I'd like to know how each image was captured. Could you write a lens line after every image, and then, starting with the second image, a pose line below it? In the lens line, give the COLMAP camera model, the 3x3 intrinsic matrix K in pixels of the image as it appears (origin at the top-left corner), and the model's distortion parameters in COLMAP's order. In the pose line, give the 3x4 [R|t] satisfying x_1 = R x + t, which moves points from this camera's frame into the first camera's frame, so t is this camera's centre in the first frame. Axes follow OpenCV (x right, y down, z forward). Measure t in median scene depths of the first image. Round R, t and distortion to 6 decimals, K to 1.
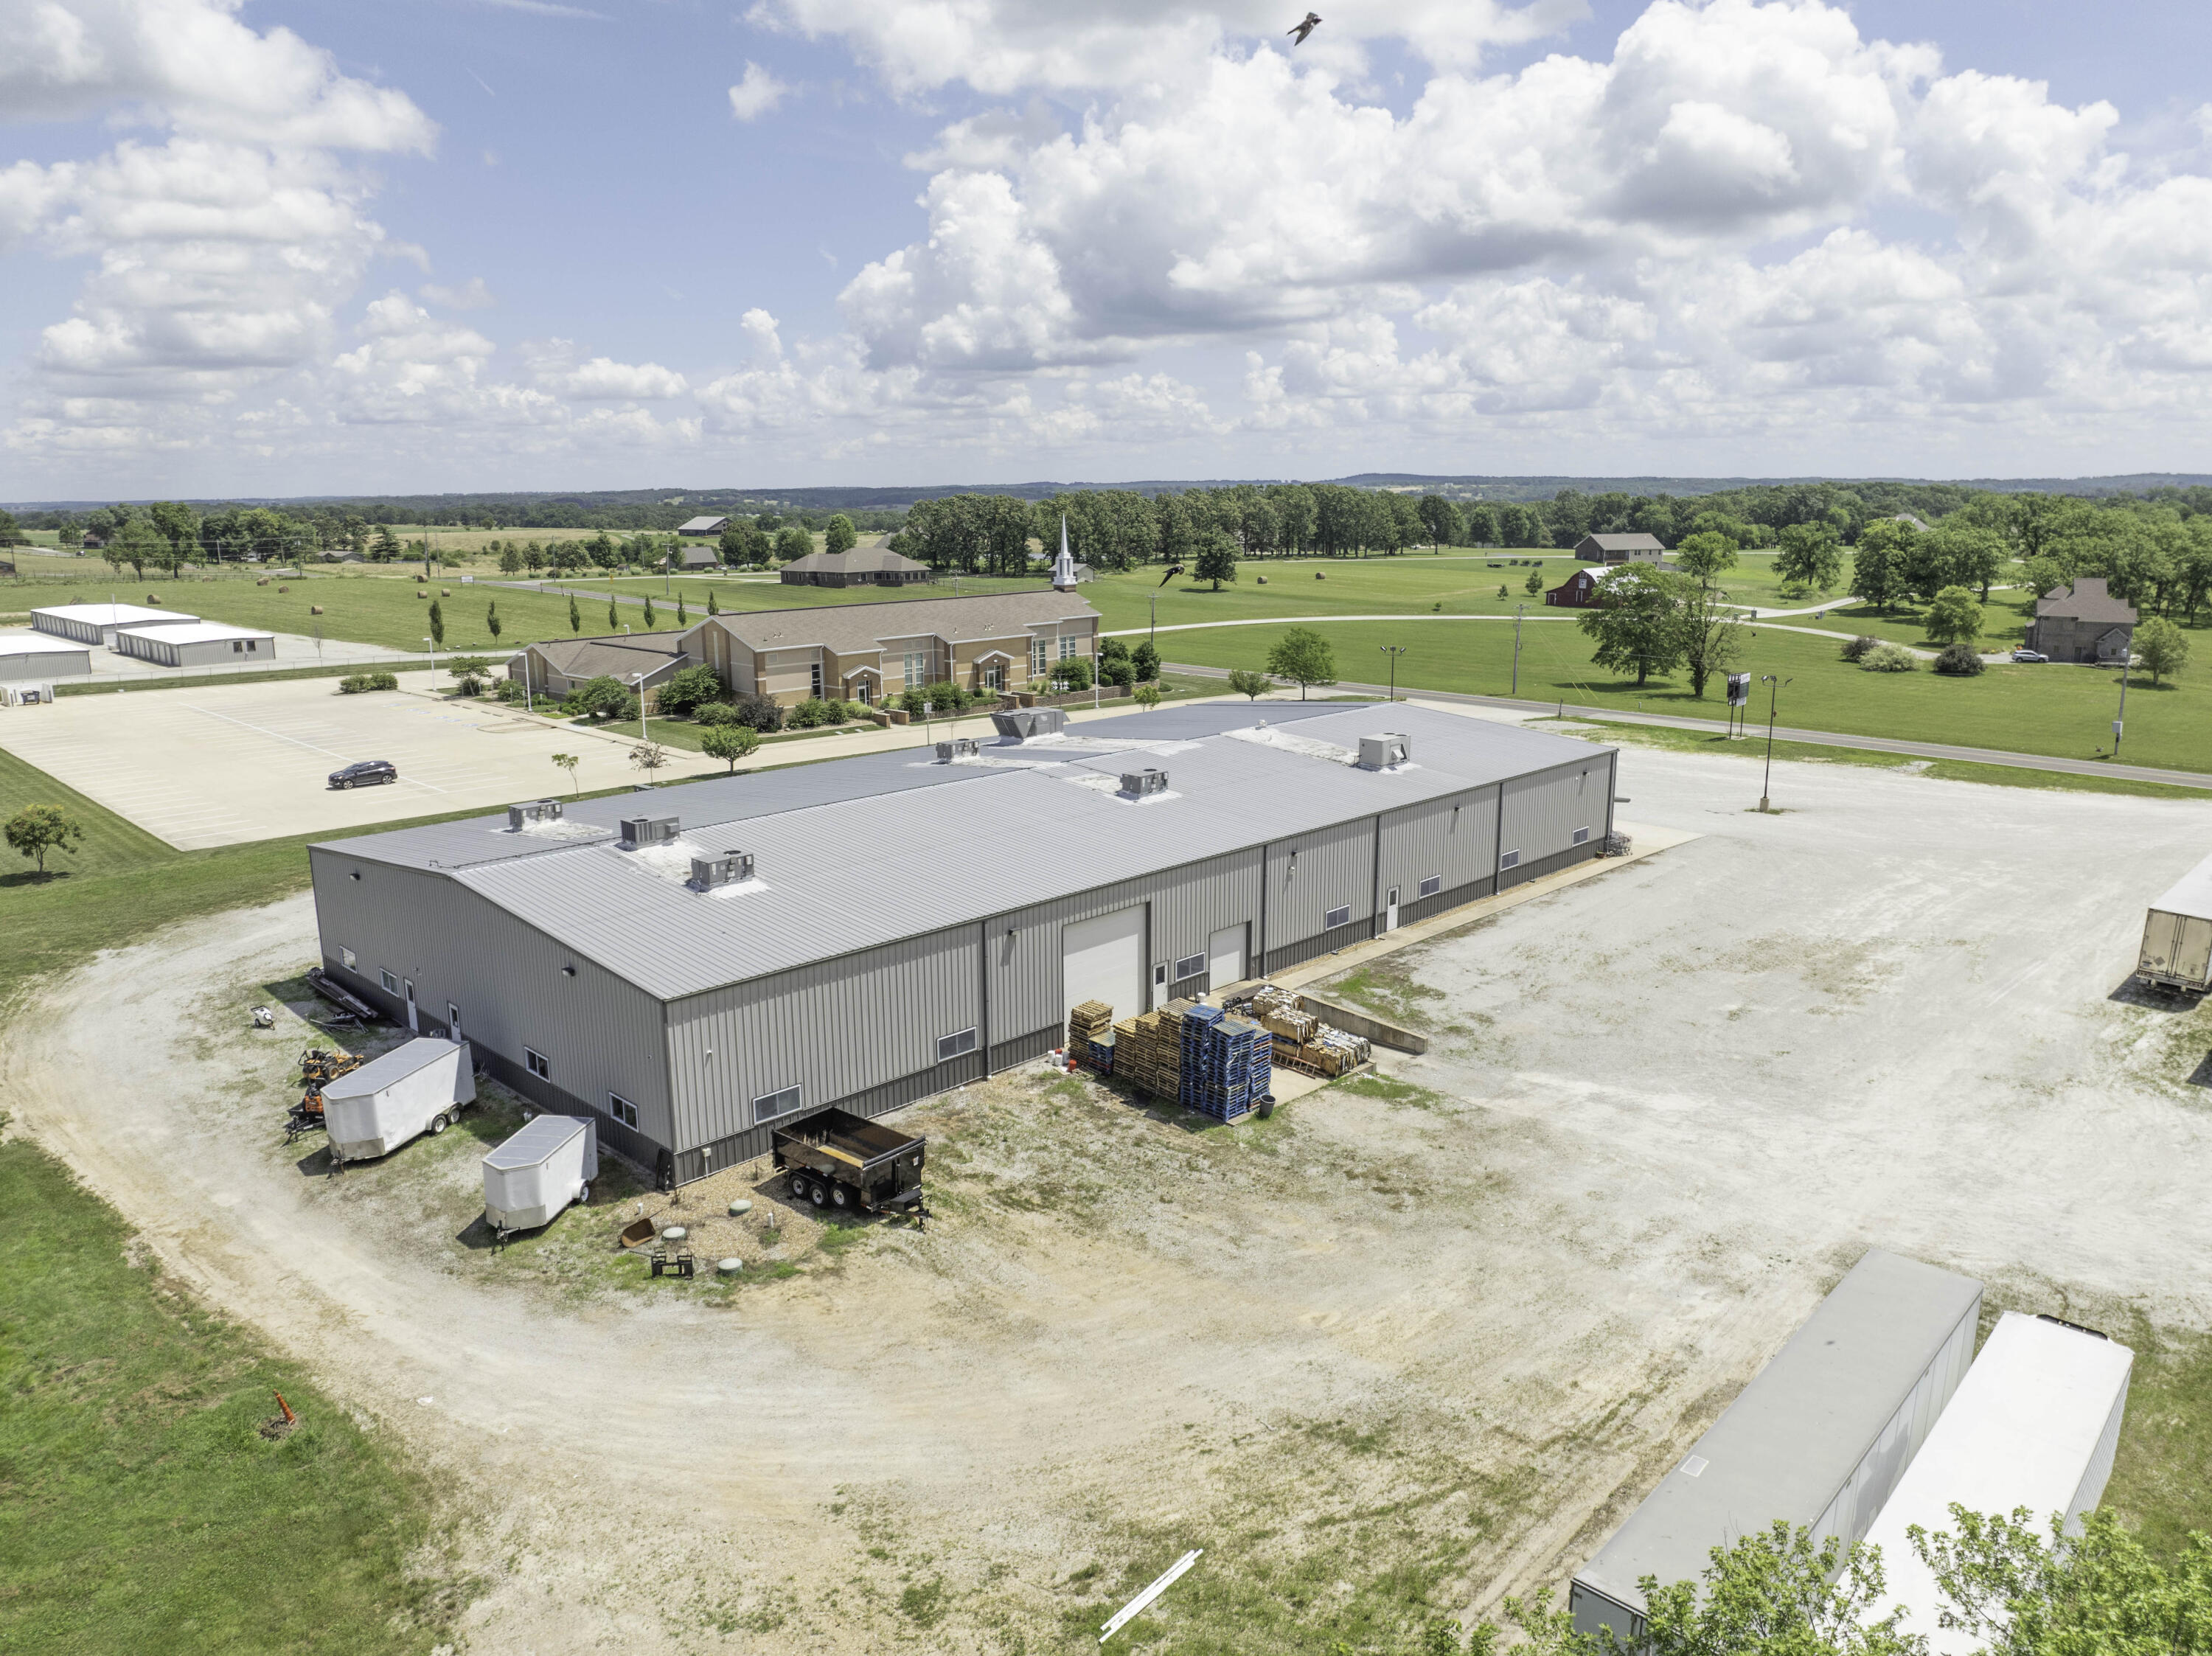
lens RADIAL K [[1551.2, 0, 1106.0], [0, 1551.2, 828.0], [0, 0, 1]] dist [-0.041837, 0.007697]
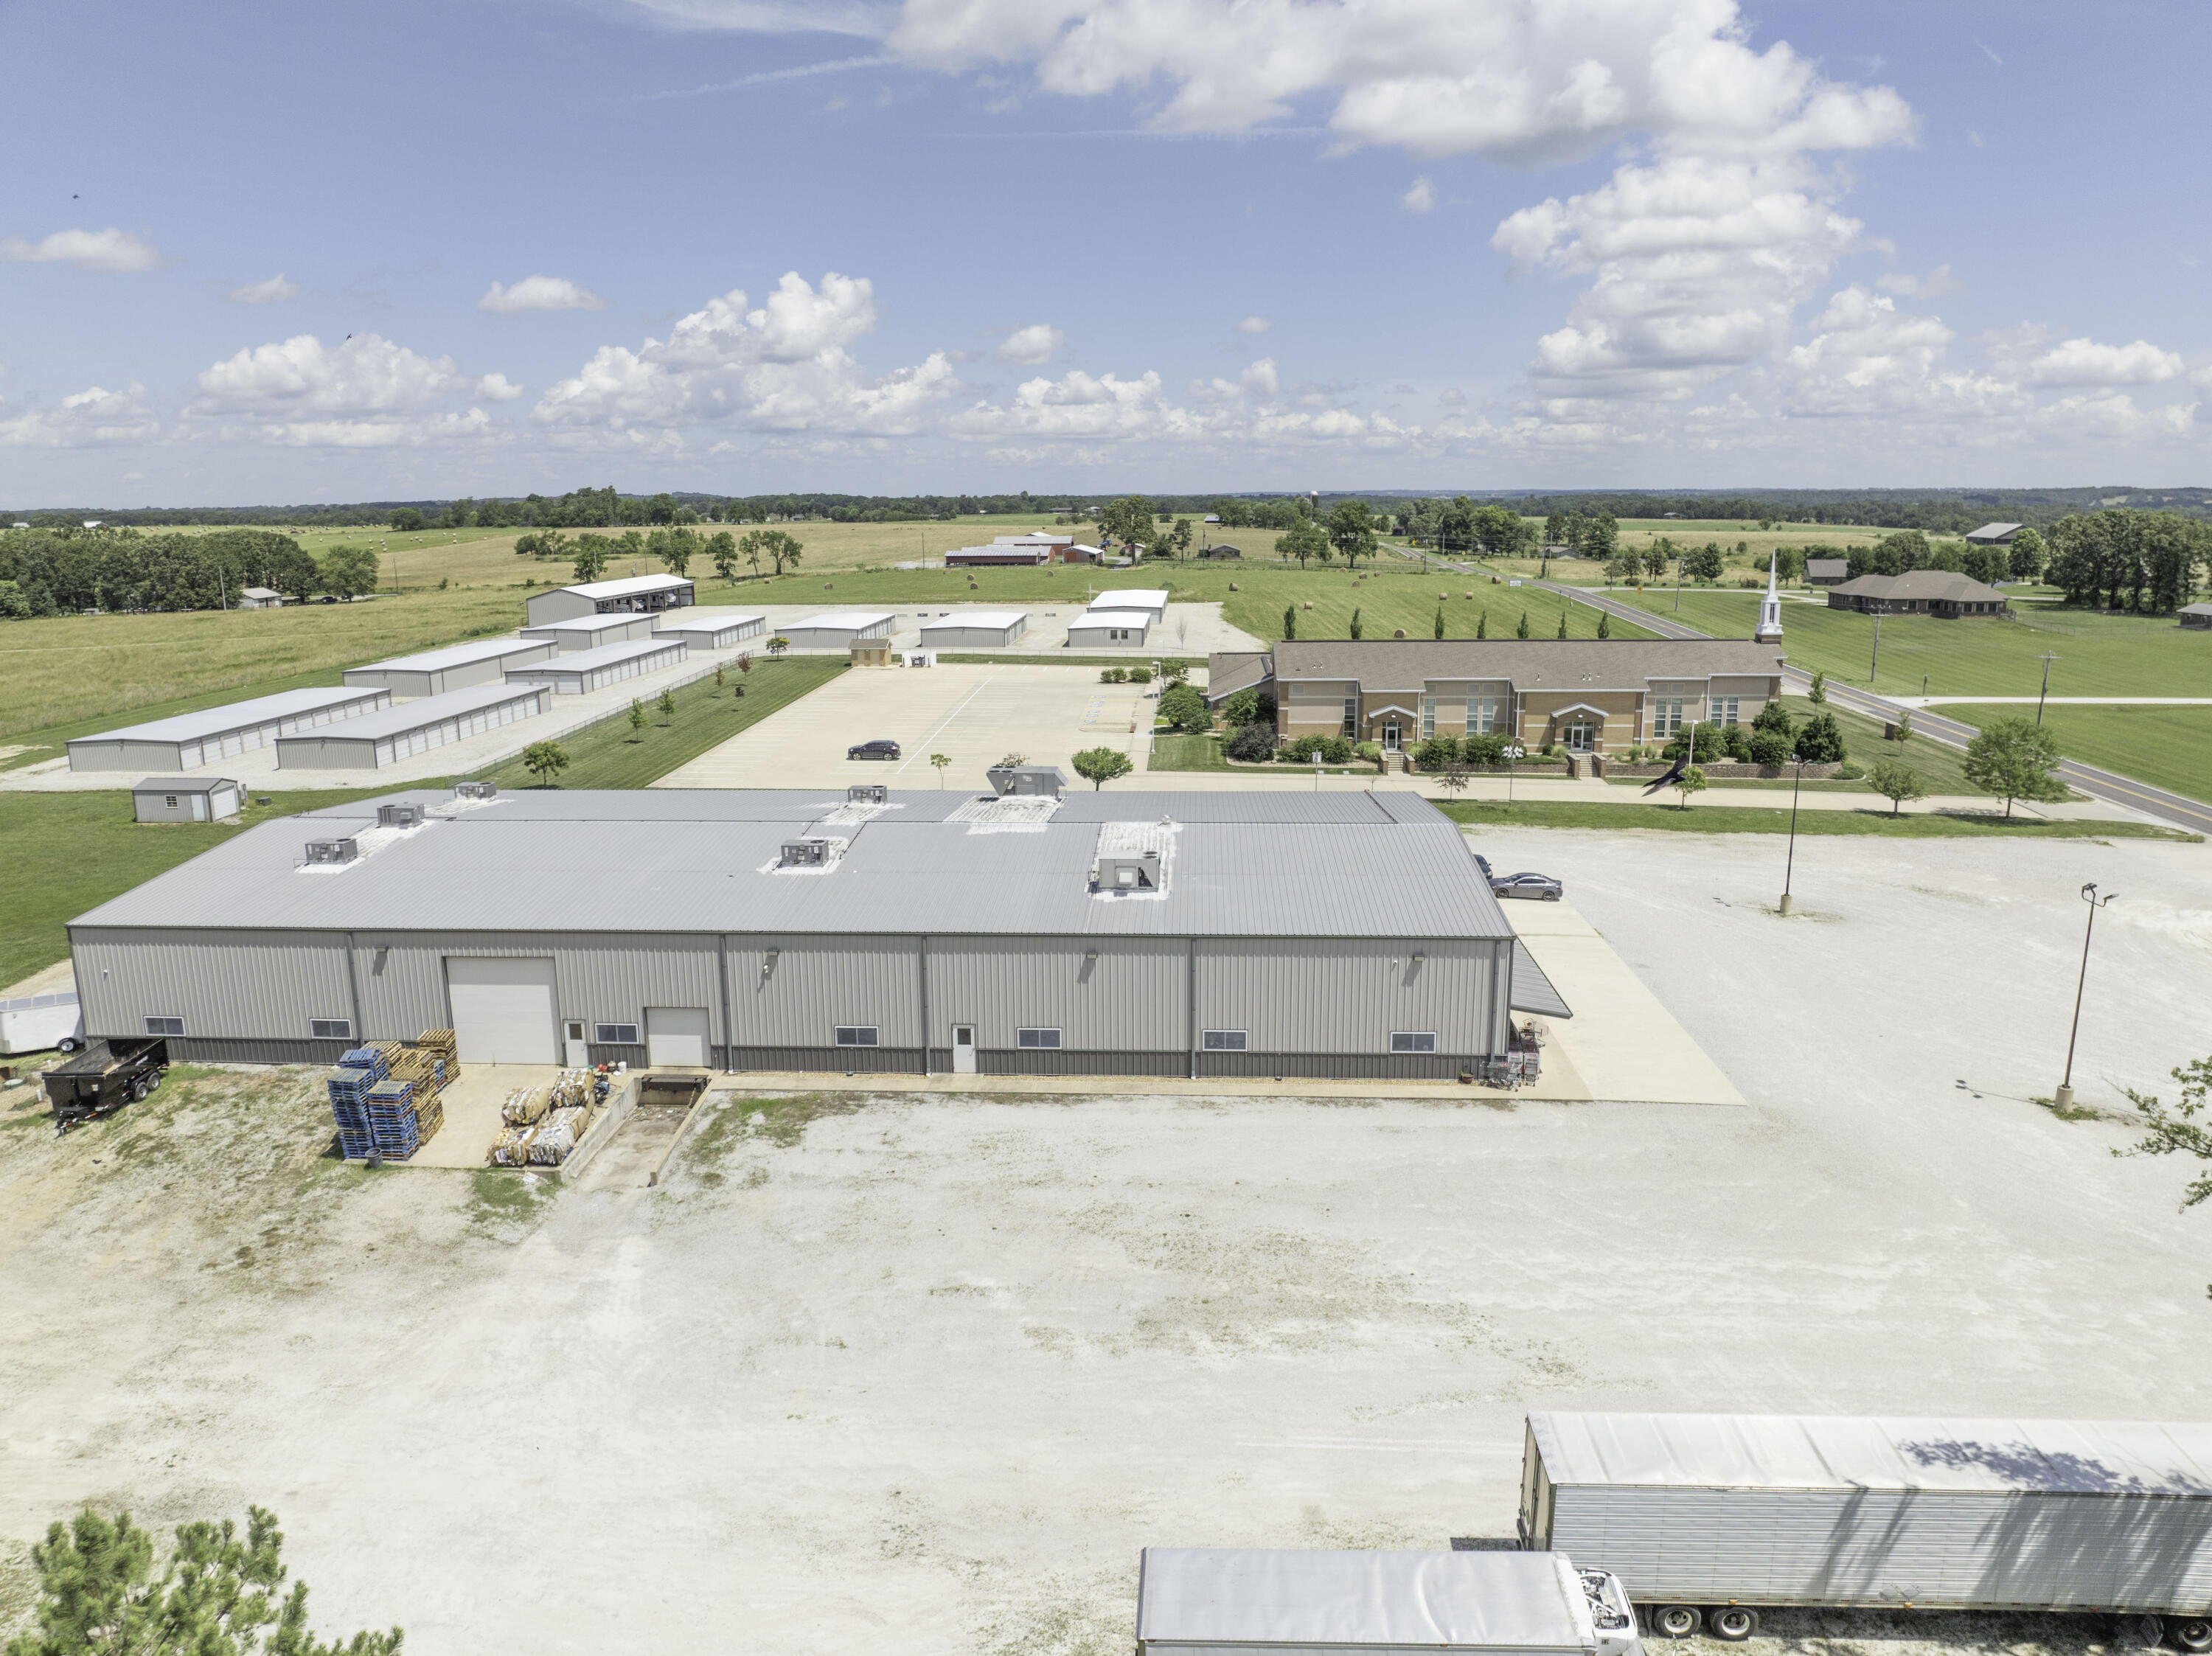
lens RADIAL K [[1551.2, 0, 1106.0], [0, 1551.2, 828.0], [0, 0, 1]] dist [-0.041837, 0.007697]
pose [[0.658428, 0.160167, -0.735404, 0.926459], [-0.157291, 0.984802, 0.073658, -0.157086], [0.736025, 0.067174, 0.673614, 0.515666]]
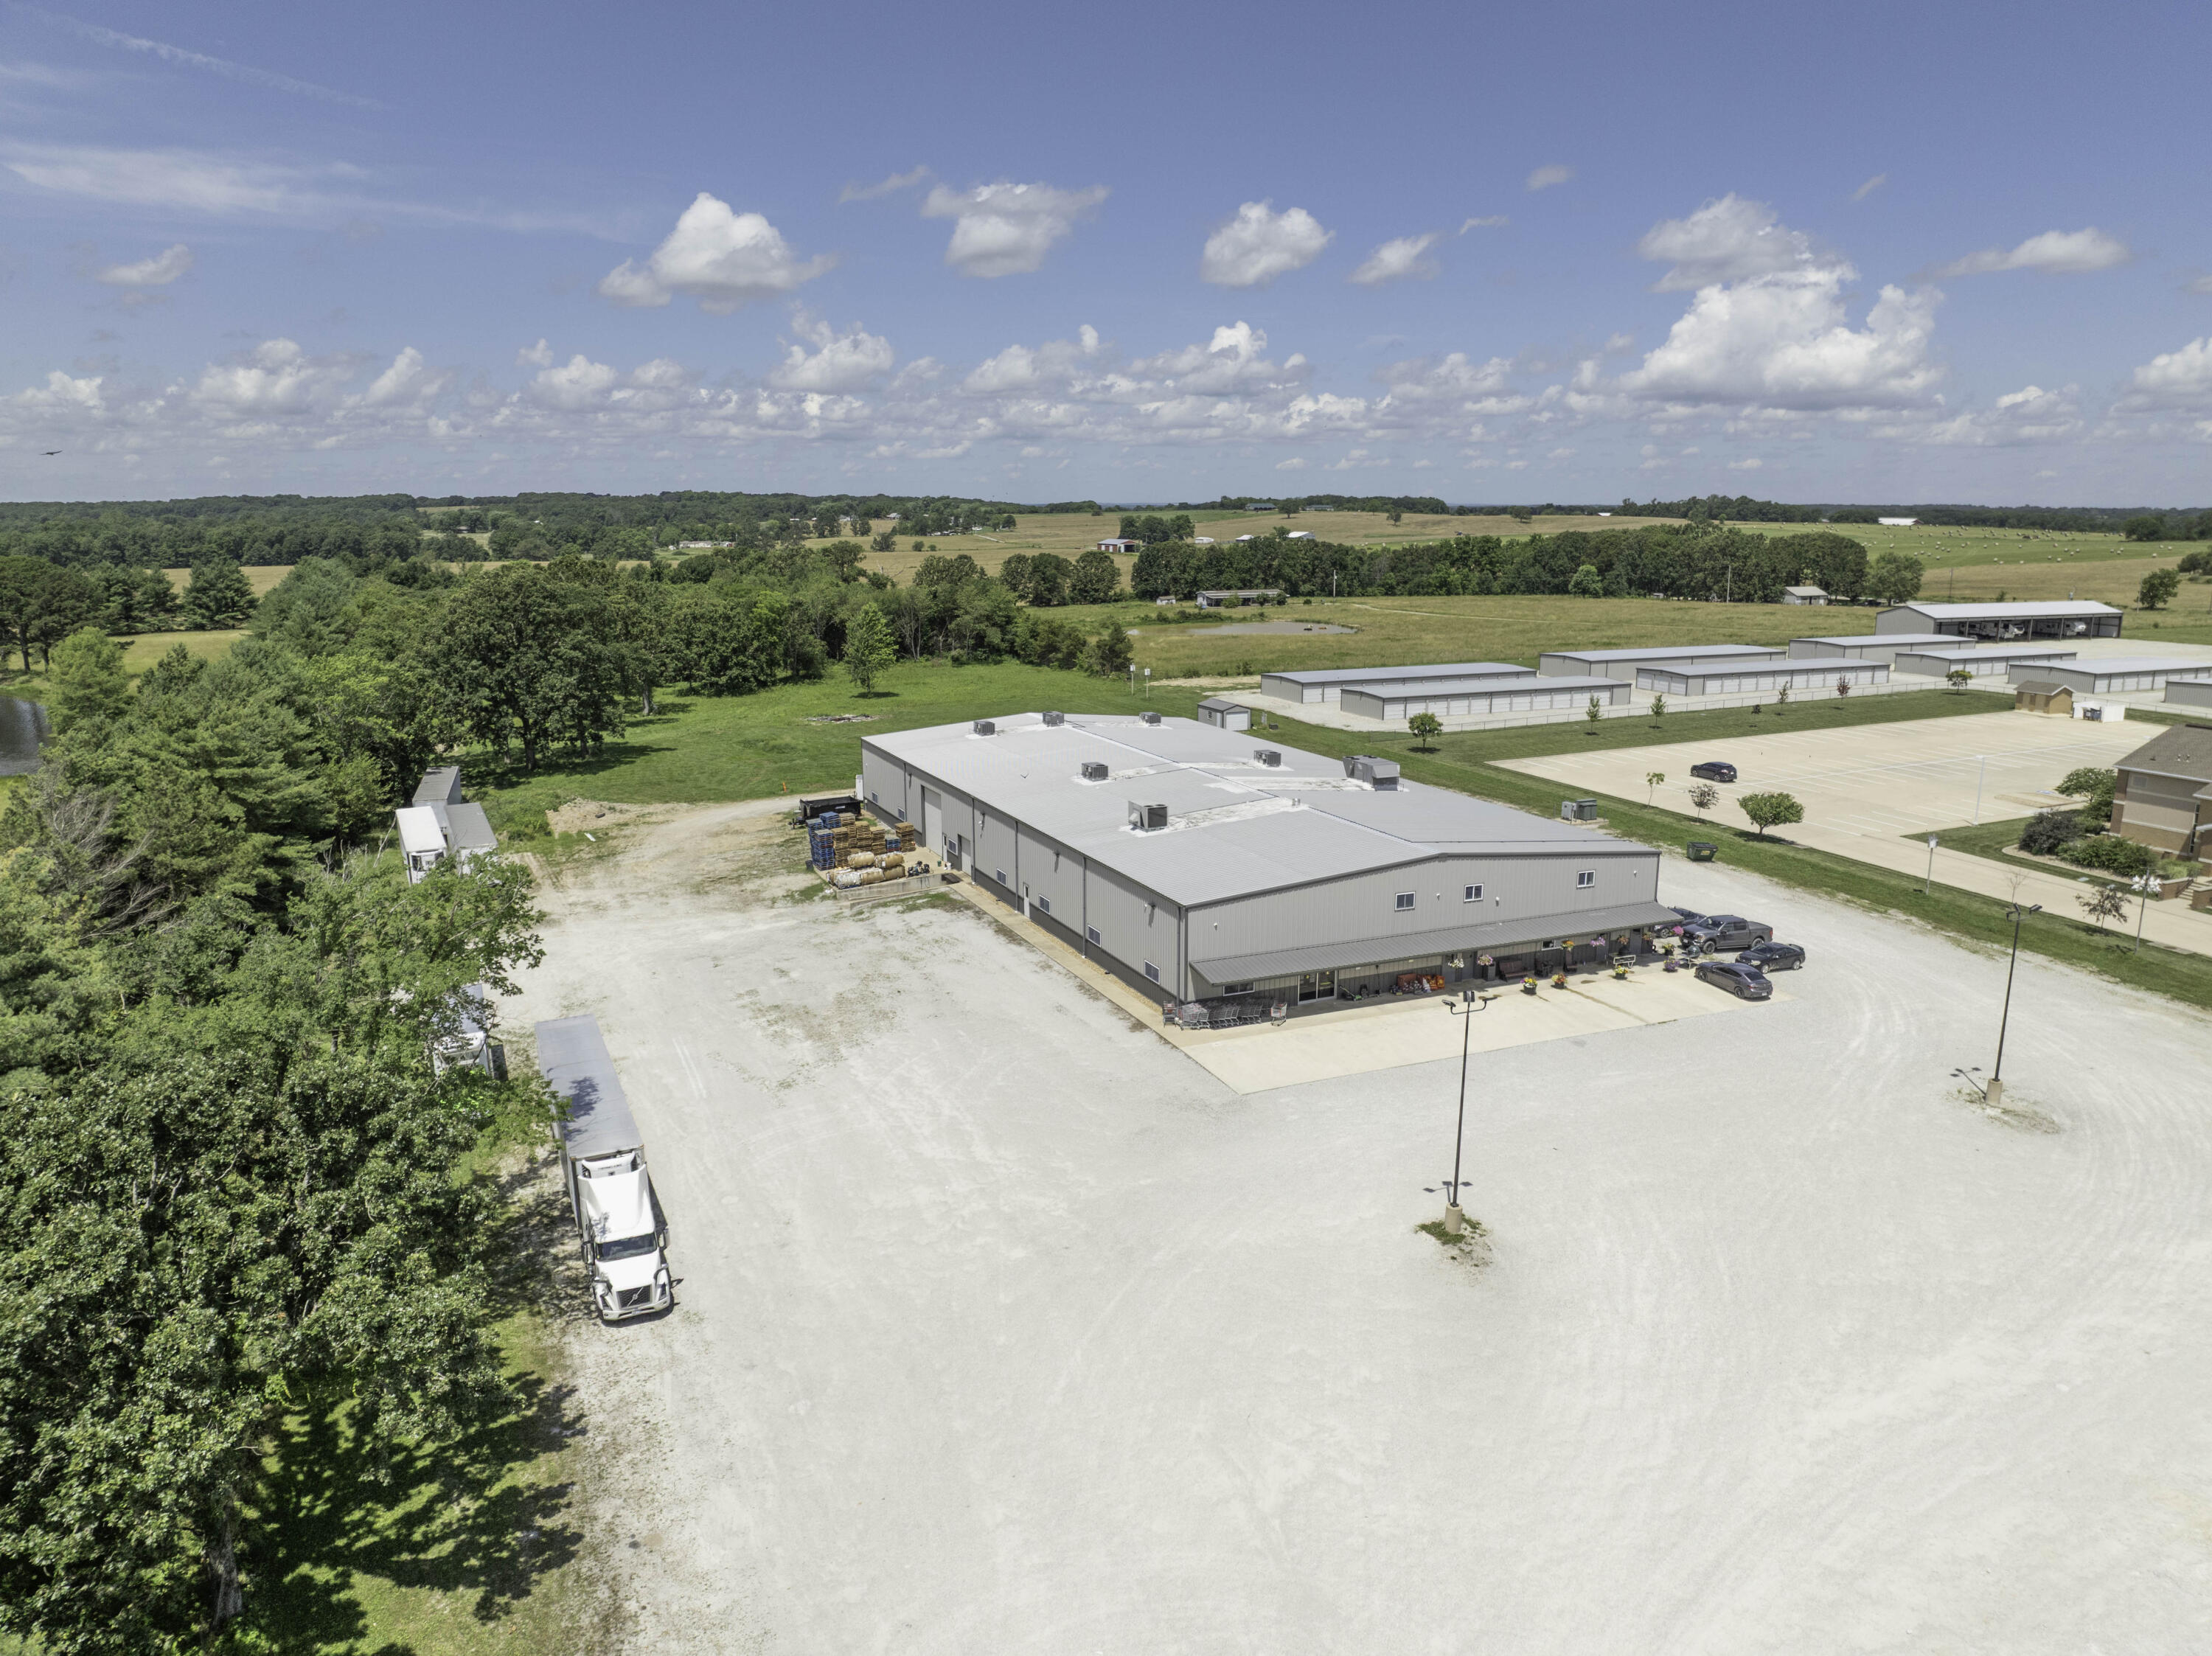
lens RADIAL K [[1551.2, 0, 1106.0], [0, 1551.2, 828.0], [0, 0, 1]] dist [-0.041837, 0.007697]
pose [[-0.362202, 0.200261, -0.910333, 1.461352], [-0.198940, 0.937534, 0.285399, -0.427163], [0.910622, 0.284474, -0.299736, 1.566794]]
